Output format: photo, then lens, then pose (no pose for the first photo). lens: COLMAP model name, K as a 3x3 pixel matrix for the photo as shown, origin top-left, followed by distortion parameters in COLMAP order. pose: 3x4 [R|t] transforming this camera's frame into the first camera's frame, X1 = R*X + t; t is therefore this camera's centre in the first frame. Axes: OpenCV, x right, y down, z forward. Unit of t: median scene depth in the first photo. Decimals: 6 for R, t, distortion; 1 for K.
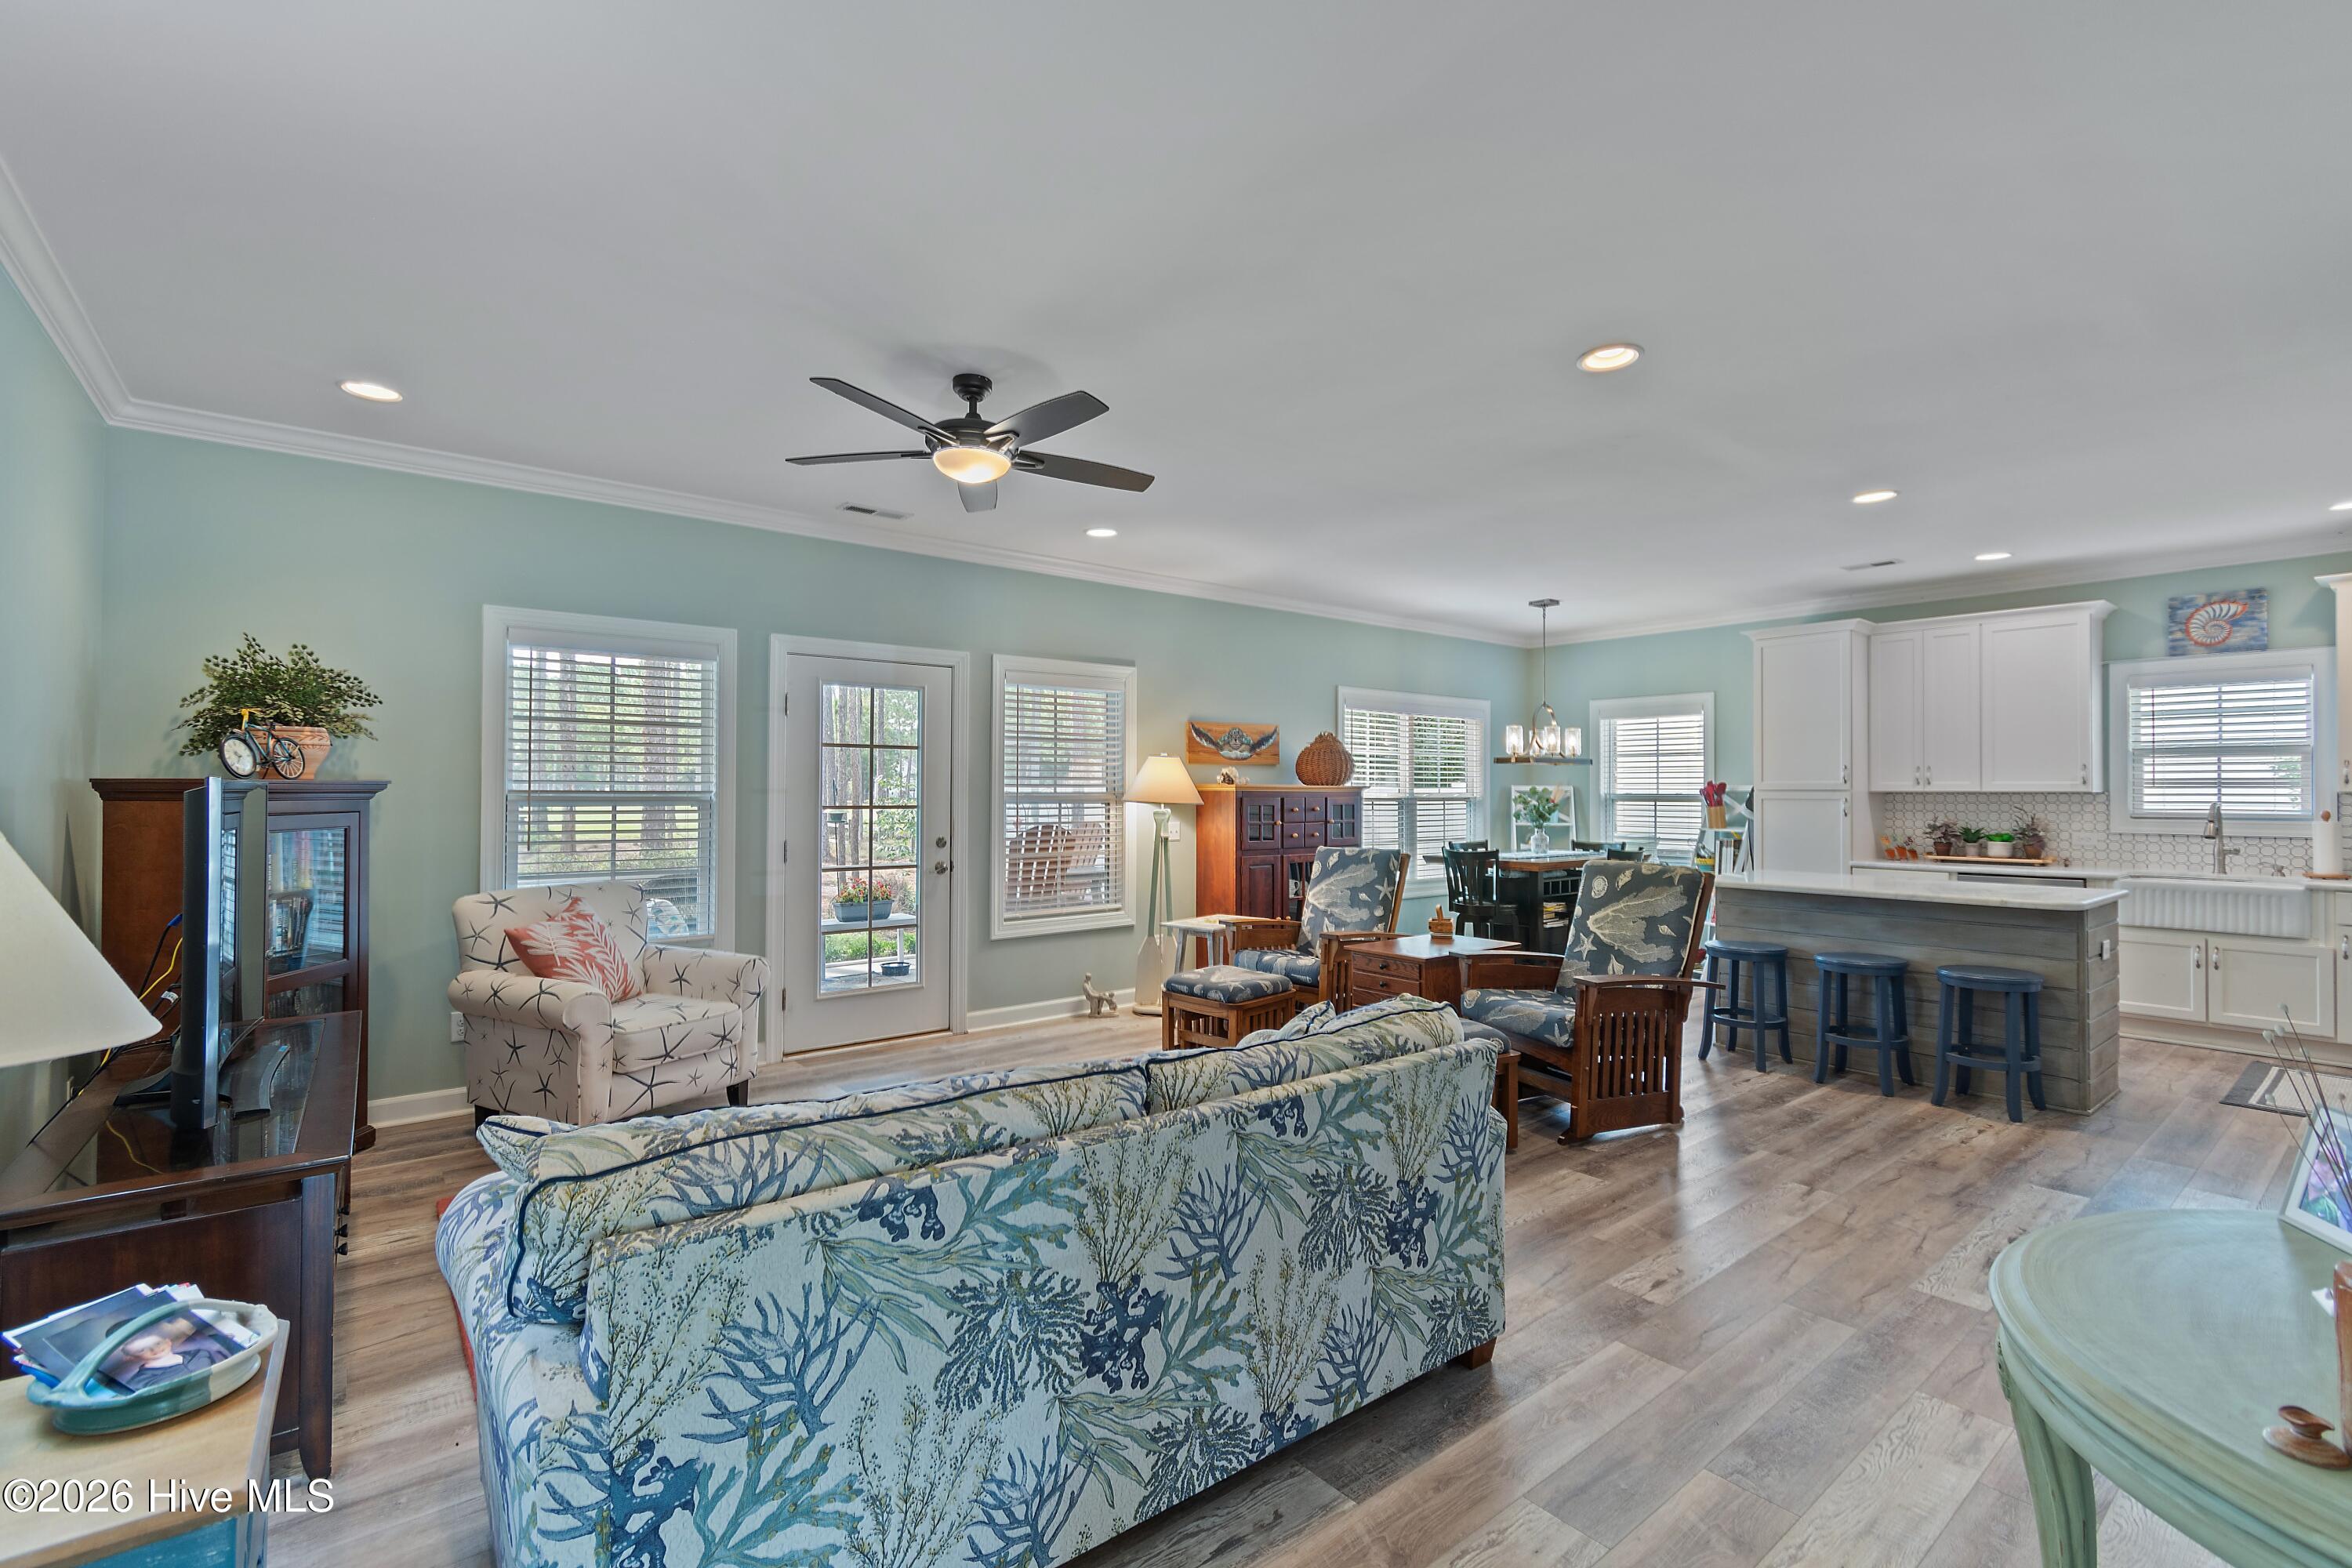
lens RADIAL K [[1034.8, 0, 1180.5], [0, 1034.8, 782.7], [0, 0, 1]] dist [0.005851, -0.002558]
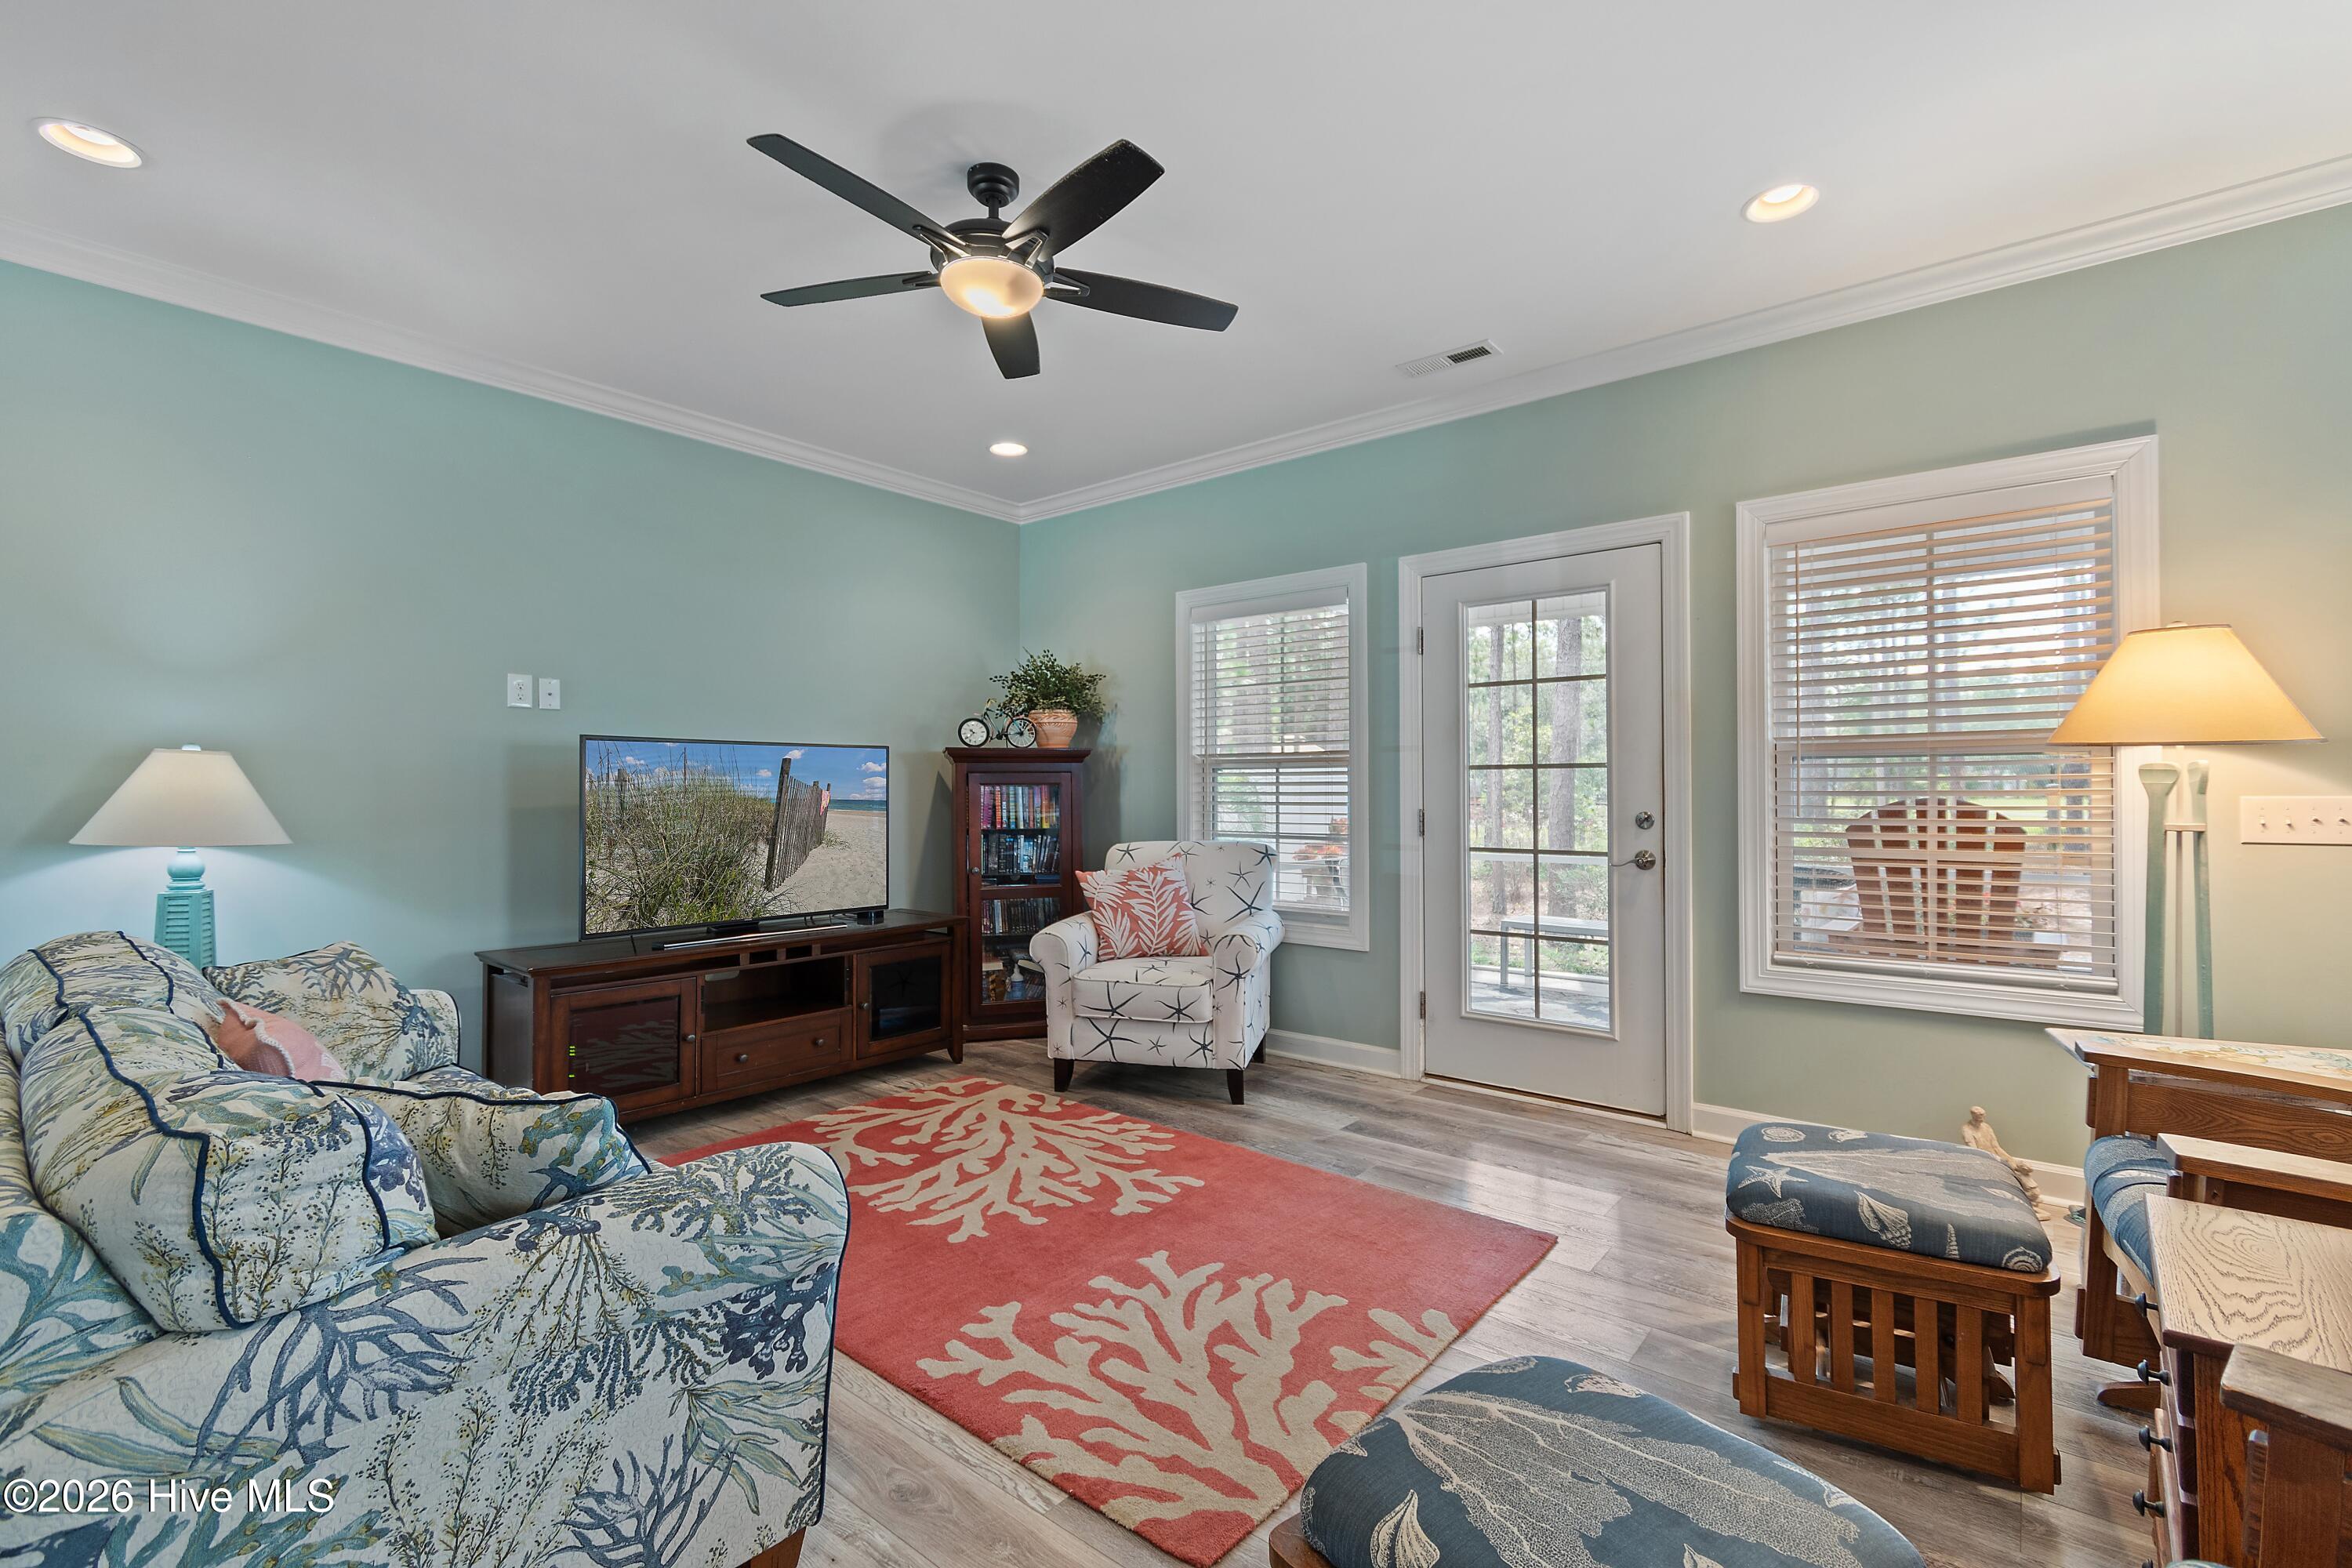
lens RADIAL K [[1034.8, 0, 1176.3], [0, 1034.8, 781.5], [0, 0, 1]] dist [0.005851, -0.002558]
pose [[0.200852, -0.011948, -0.979549, 0.319346], [0.013805, 0.999861, -0.009365, 0.033916], [0.979524, -0.011642, 0.200989, 0.555889]]
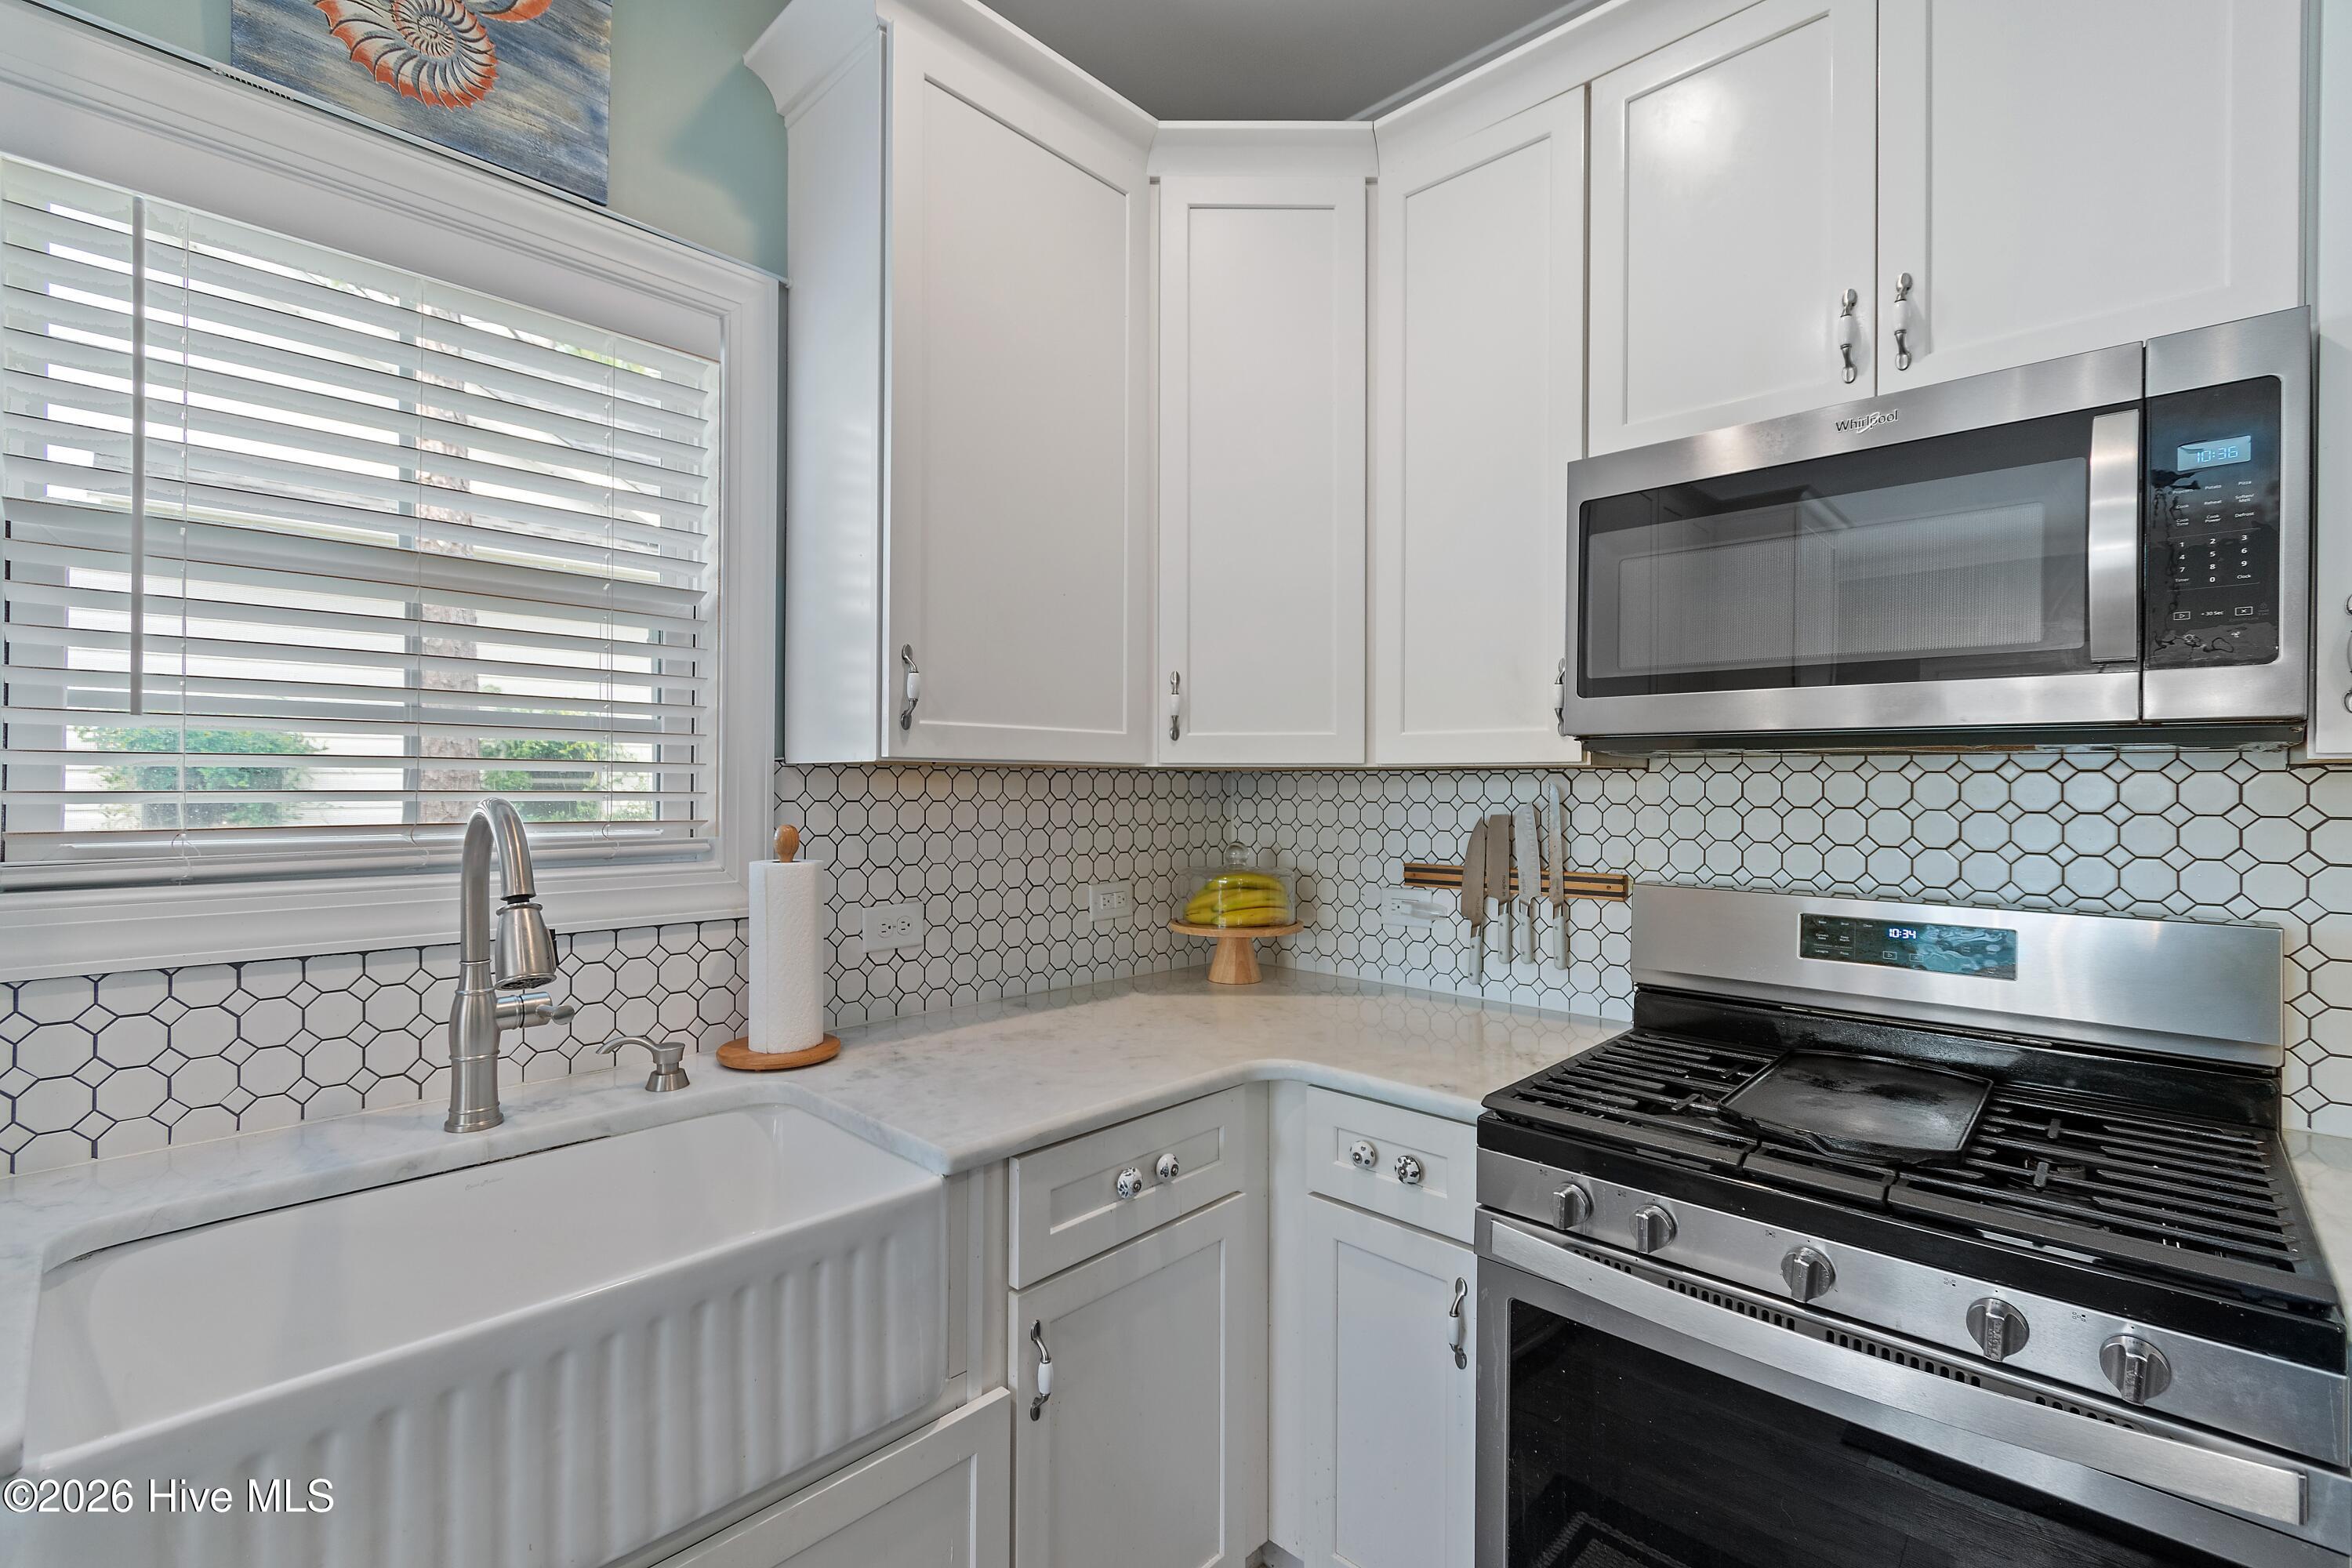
lens RADIAL K [[1034.8, 0, 1180.6], [0, 1034.8, 783.0], [0, 0, 1]] dist [0.005851, -0.002558]
pose [[-0.130156, -0.004394, 0.991484, 0.735230], [-0.018236, 0.999832, 0.002037, 0.012050], [-0.991326, -0.017816, -0.130214, 0.847633]]
